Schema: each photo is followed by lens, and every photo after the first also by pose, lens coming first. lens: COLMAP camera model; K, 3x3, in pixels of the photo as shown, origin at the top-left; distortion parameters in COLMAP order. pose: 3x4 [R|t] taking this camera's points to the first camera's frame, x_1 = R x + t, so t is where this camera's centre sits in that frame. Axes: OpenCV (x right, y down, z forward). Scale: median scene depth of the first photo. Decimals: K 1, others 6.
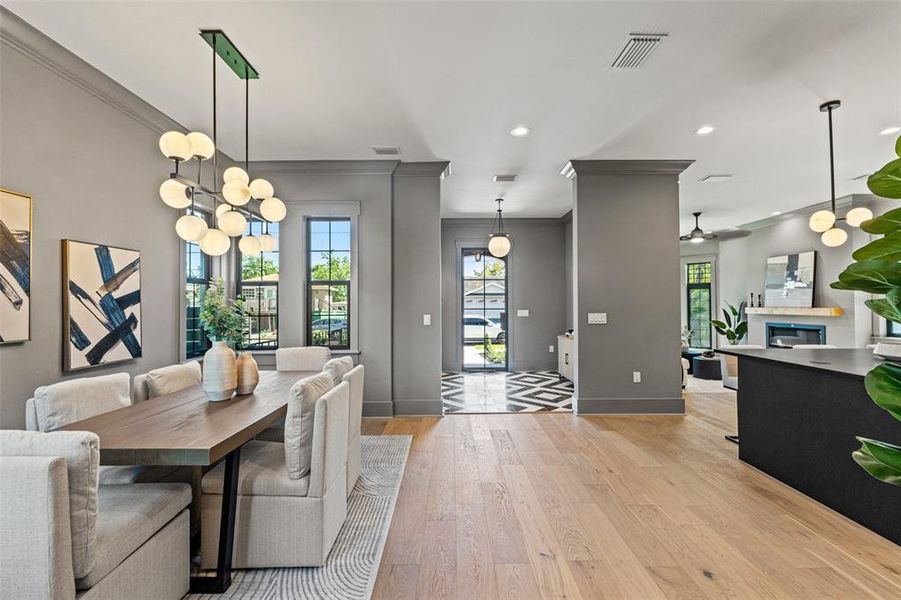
lens RADIAL K [[379.2, 0, 448.9], [0, 379.2, 300.9], [0, 0, 1]] dist [0.002919, 0.000139]
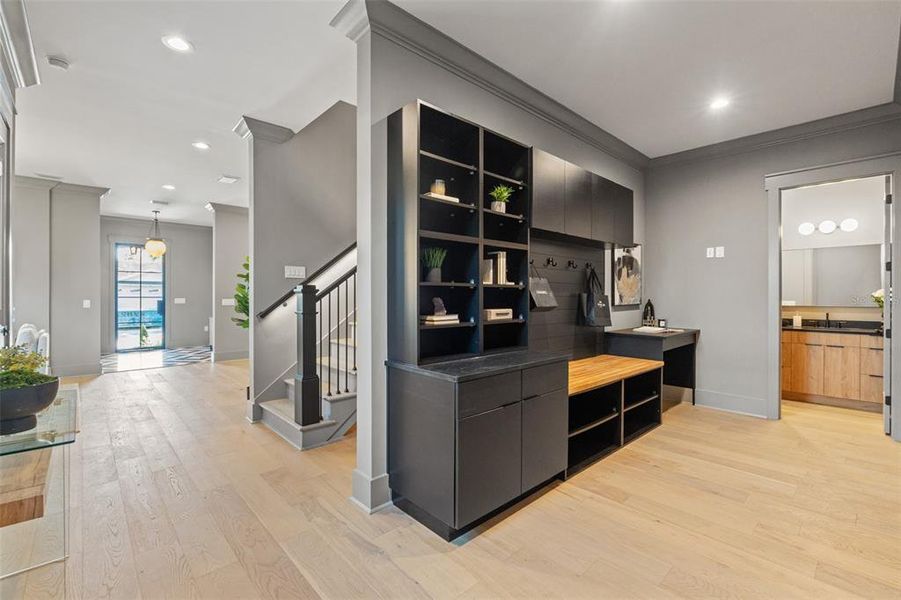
lens RADIAL K [[400.2, 0, 447.1], [0, 400.2, 295.0], [0, 0, 1]] dist [-0.004936, -0.000075]
pose [[0.731280, 0.004621, 0.682062, -0.060124], [-0.008950, 0.999956, 0.002820, 0.002786], [-0.682019, -0.008167, 0.731289, -0.598795]]
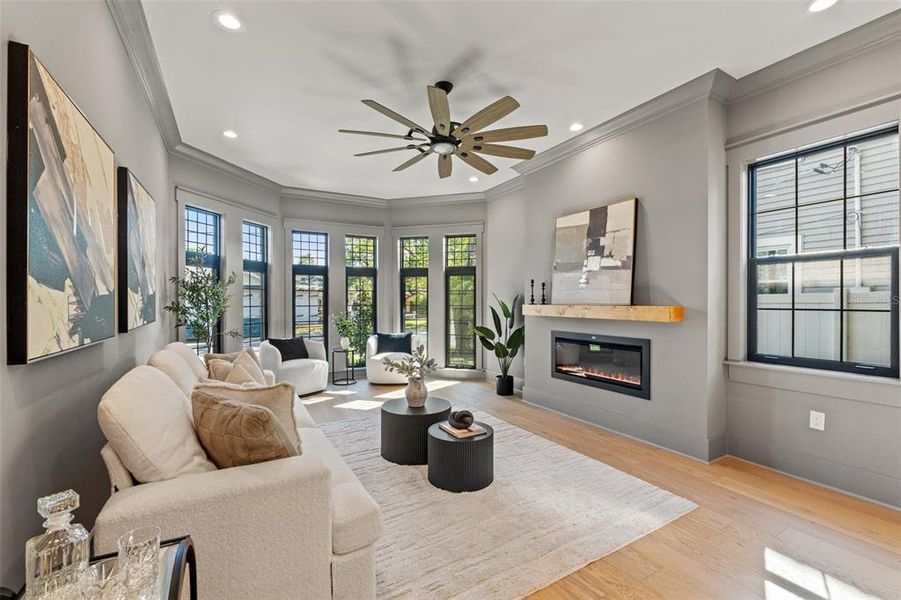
lens RADIAL K [[400.2, 0, 449.3], [0, 400.2, 303.3], [0, 0, 1]] dist [-0.004936, -0.000075]
pose [[0.862264, 0.005008, 0.506434, 0.429324], [-0.012110, 0.999869, 0.010732, 0.011629], [-0.506314, -0.015387, 0.862212, 0.609290]]
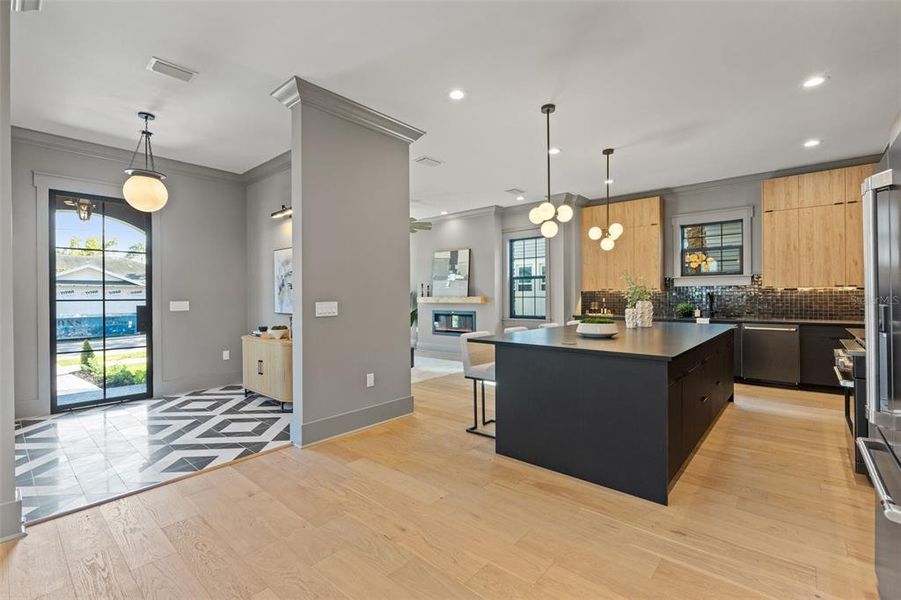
lens RADIAL K [[400.2, 0, 450.5], [0, 400.2, 298.0], [0, 0, 1]] dist [-0.004936, -0.000075]
pose [[0.652727, -0.003537, 0.757585, -0.027024], [-0.004481, 0.999954, 0.008529, 0.011499], [-0.757580, -0.008962, 0.652681, 0.209788]]
